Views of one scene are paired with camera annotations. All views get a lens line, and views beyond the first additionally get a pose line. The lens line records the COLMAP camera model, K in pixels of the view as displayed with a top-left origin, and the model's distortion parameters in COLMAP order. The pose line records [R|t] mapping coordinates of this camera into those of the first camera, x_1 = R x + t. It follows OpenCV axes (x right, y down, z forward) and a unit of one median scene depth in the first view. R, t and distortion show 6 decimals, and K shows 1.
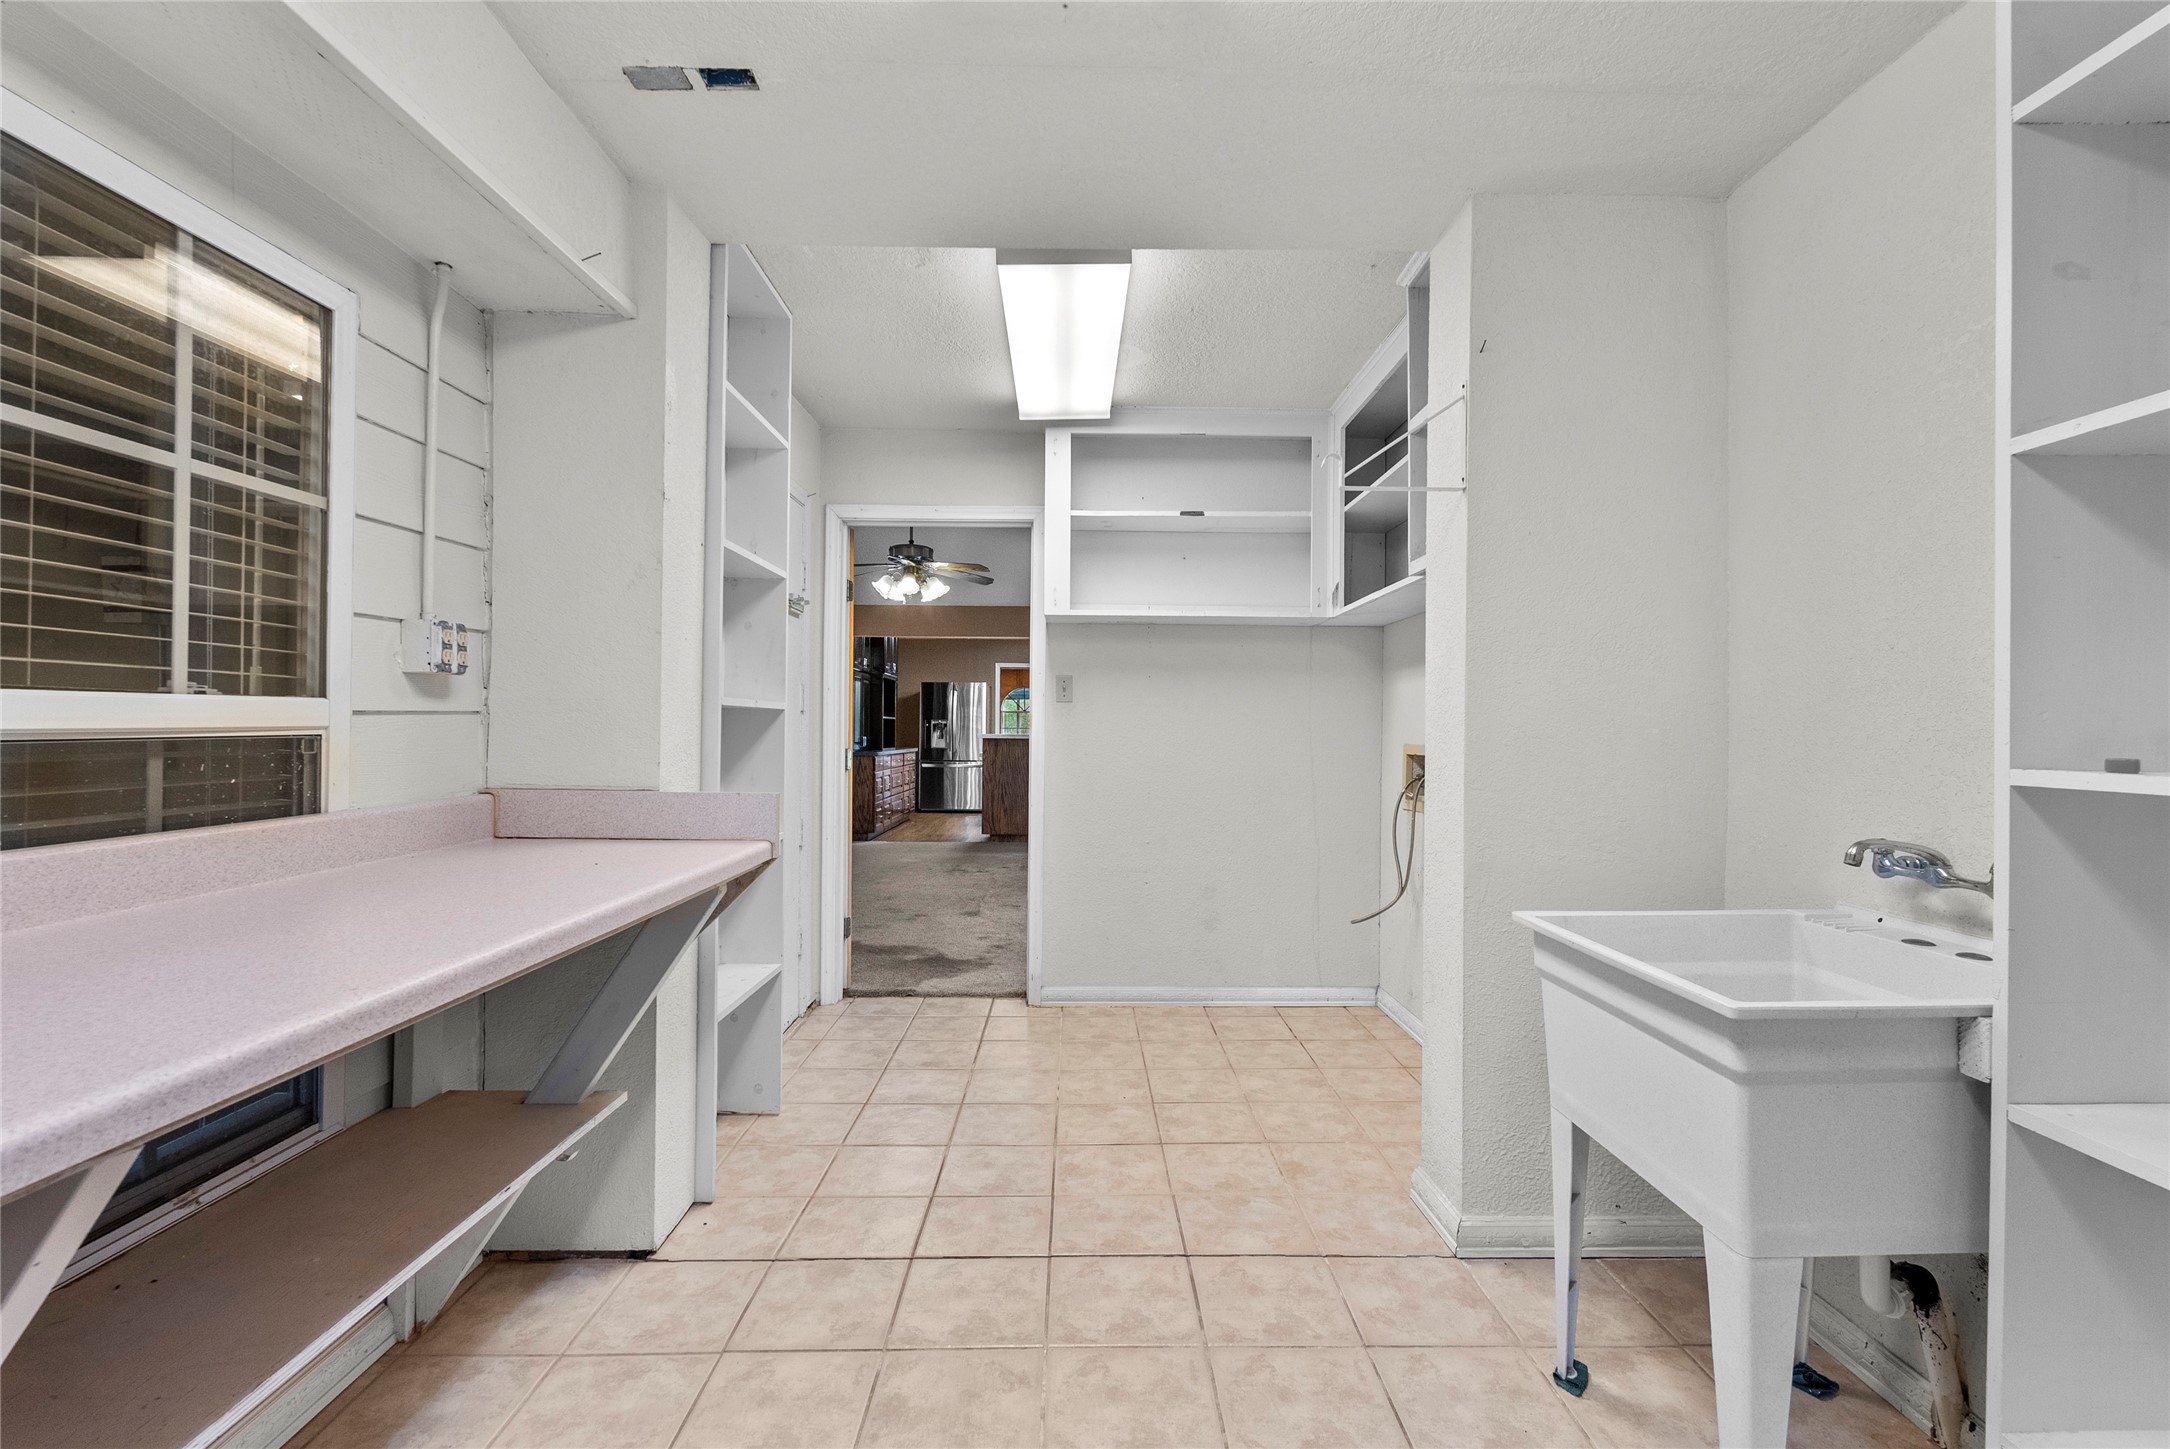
lens RADIAL K [[951.0, 0, 1091.3], [0, 951.0, 721.6], [0, 0, 1]] dist [-0.009596, -0.000325]
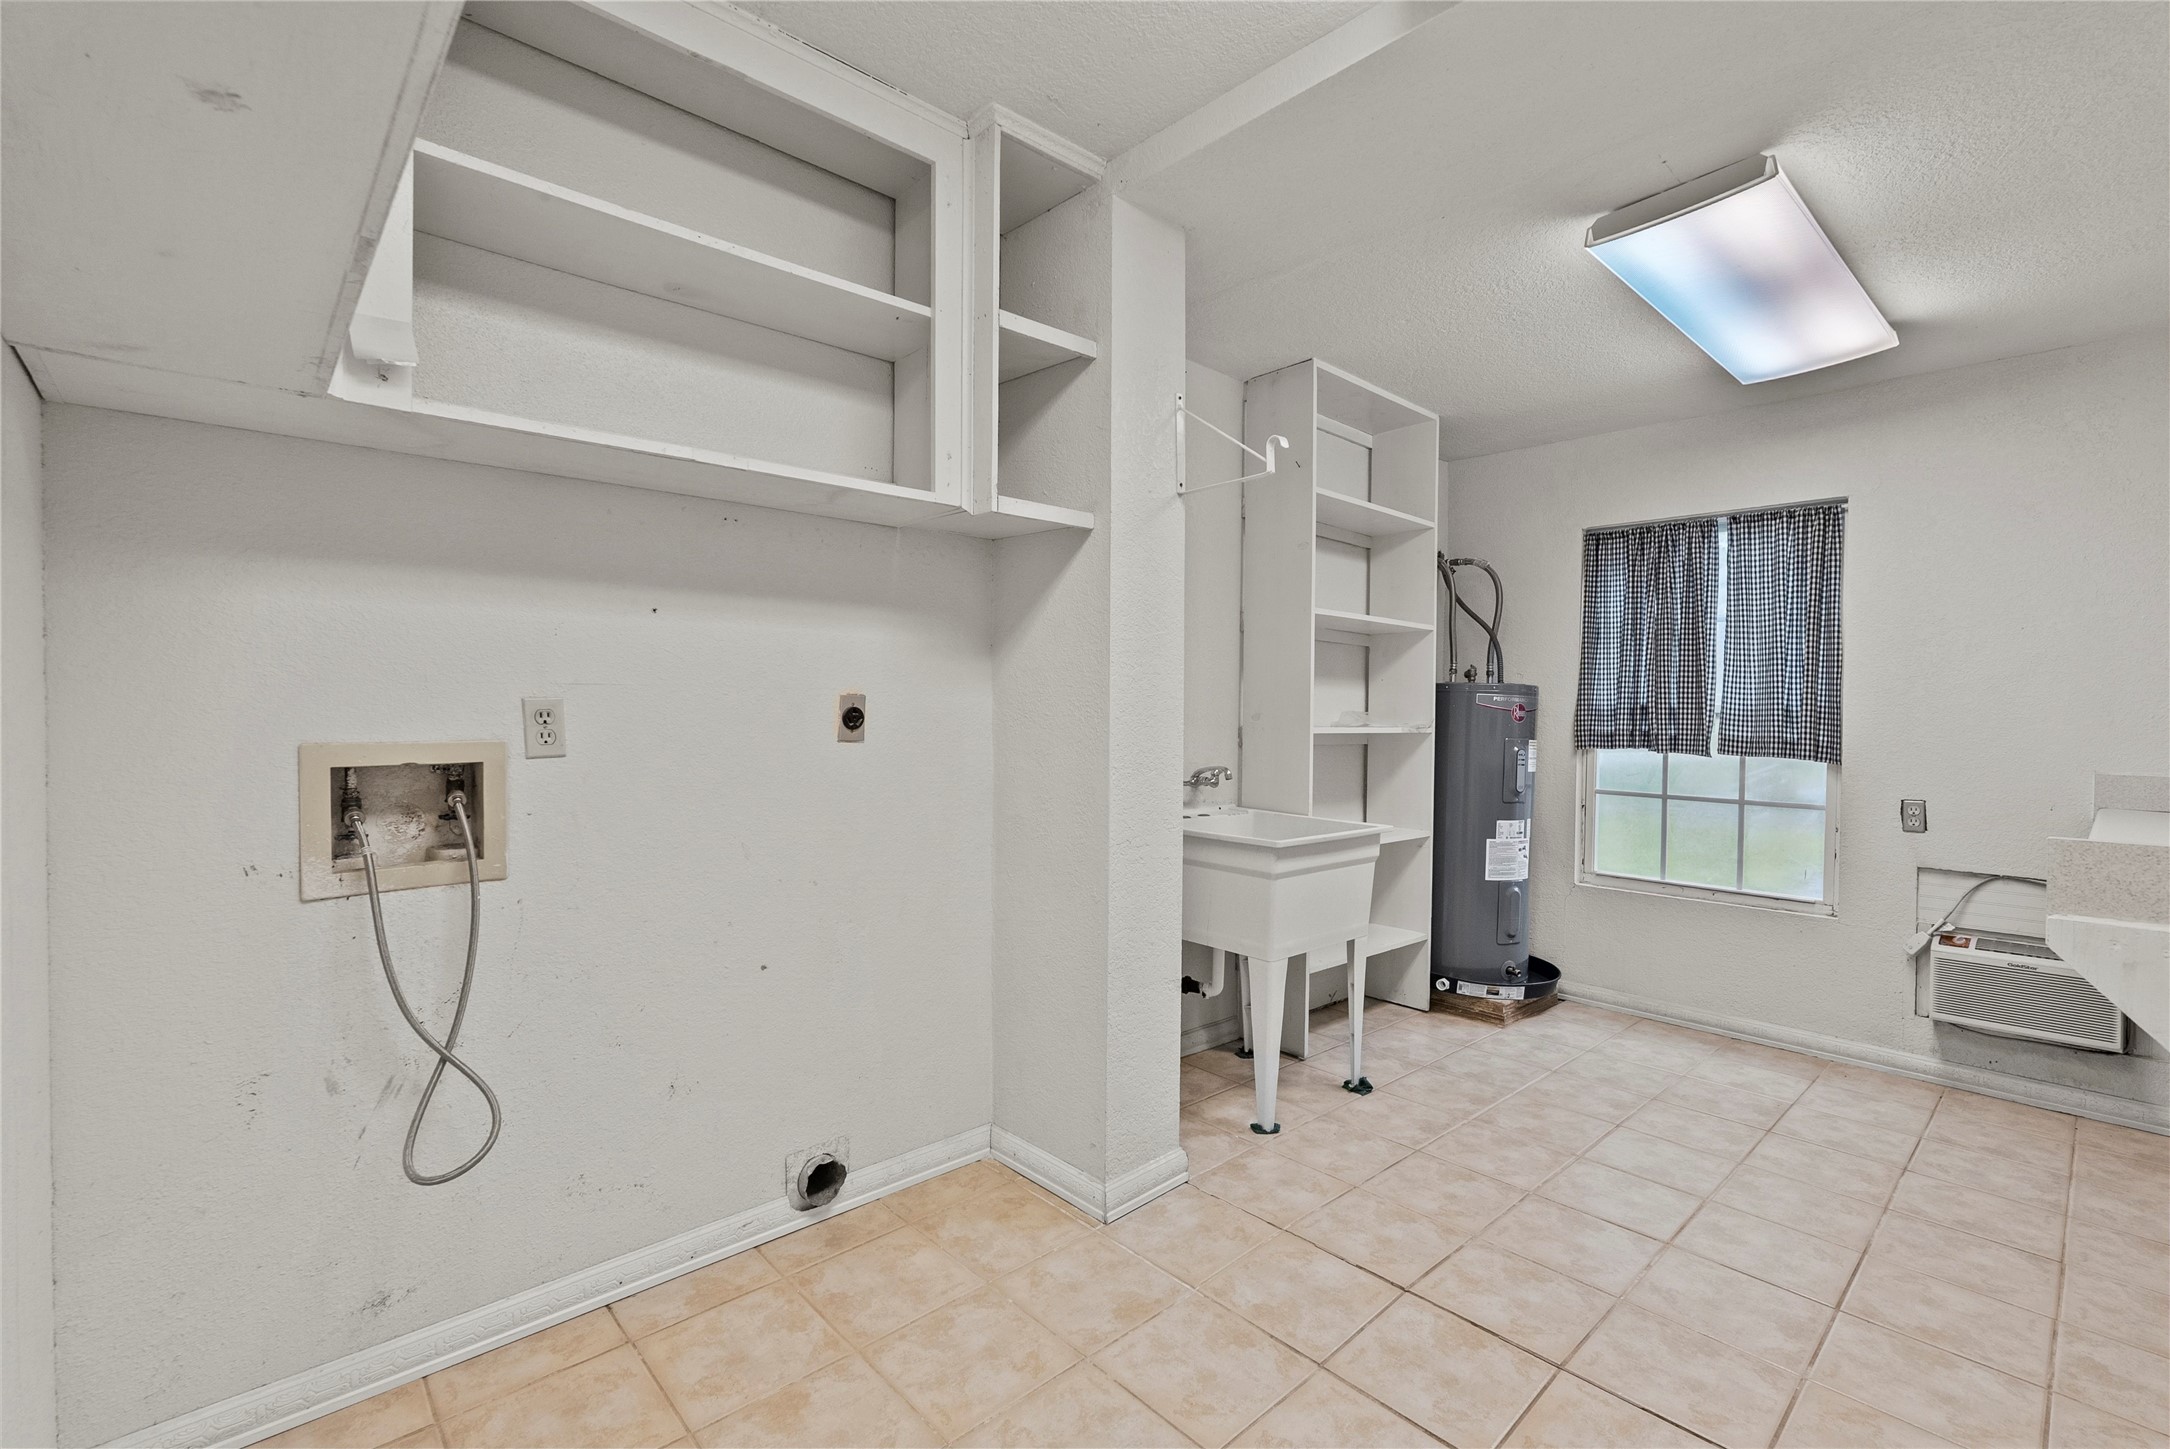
lens RADIAL K [[951.0, 0, 1091.3], [0, 951.0, 721.6], [0, 0, 1]] dist [-0.009596, -0.000325]
pose [[-0.665143, -0.024065, 0.746328, -0.395529], [-0.017930, 0.999707, 0.016256, 0.002997], [-0.746500, -0.002569, -0.665380, 1.979594]]
